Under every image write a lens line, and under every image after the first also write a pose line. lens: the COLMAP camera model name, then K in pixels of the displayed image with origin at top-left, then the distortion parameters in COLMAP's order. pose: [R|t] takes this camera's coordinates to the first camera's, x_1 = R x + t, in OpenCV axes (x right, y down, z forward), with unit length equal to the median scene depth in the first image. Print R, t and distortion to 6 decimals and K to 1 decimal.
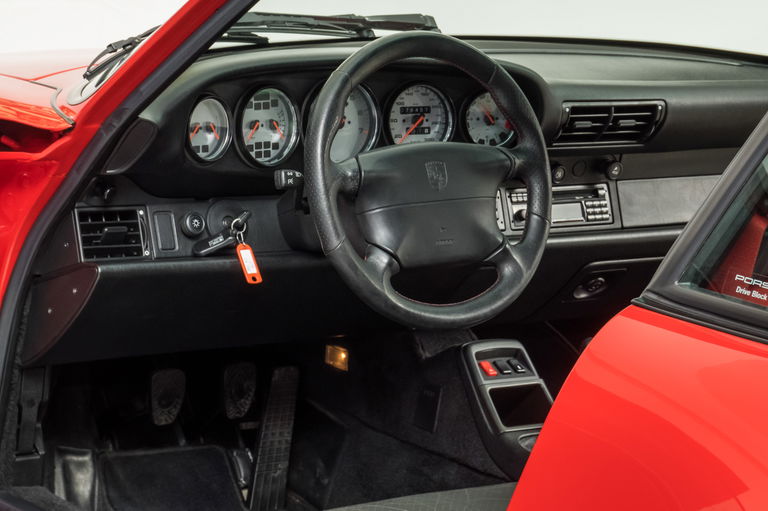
lens RADIAL K [[2741.7, 0, 383.5], [0, 2741.7, 257.2], [0, 0, 1]] dist [0.319813, 0.000000]
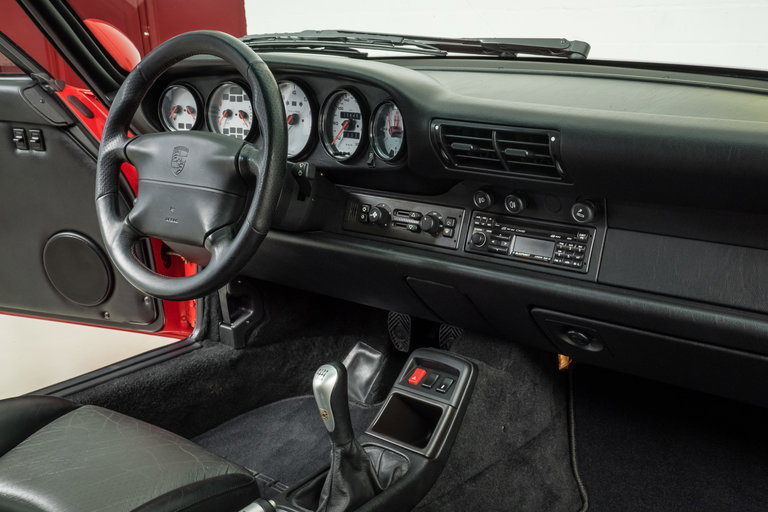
lens RADIAL K [[978.9, 0, 364.1], [0, 978.9, 249.2], [0, 0, 1]] dist [0.044062, 0.000000]
pose [[0.191710, 0.175390, -0.965653, 0.393663], [-0.142400, 0.978462, 0.149446, -0.060352], [0.971066, 0.108859, 0.212556, 0.925727]]
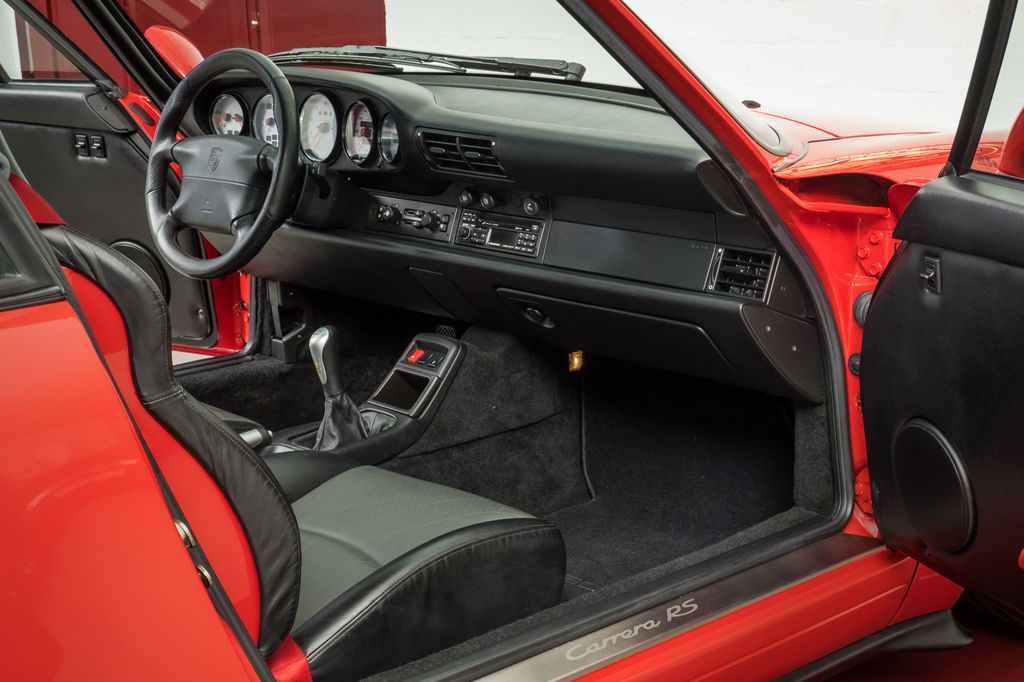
lens RADIAL K [[1681.4, 0, 513.1], [0, 1681.4, 341.1], [0, 0, 1]] dist [-0.003203, 0.000000]
pose [[0.109026, 0.159354, -0.981183, 0.765870], [-0.164295, 0.976380, 0.140318, -0.074901], [0.980367, 0.145906, 0.132632, 0.974952]]
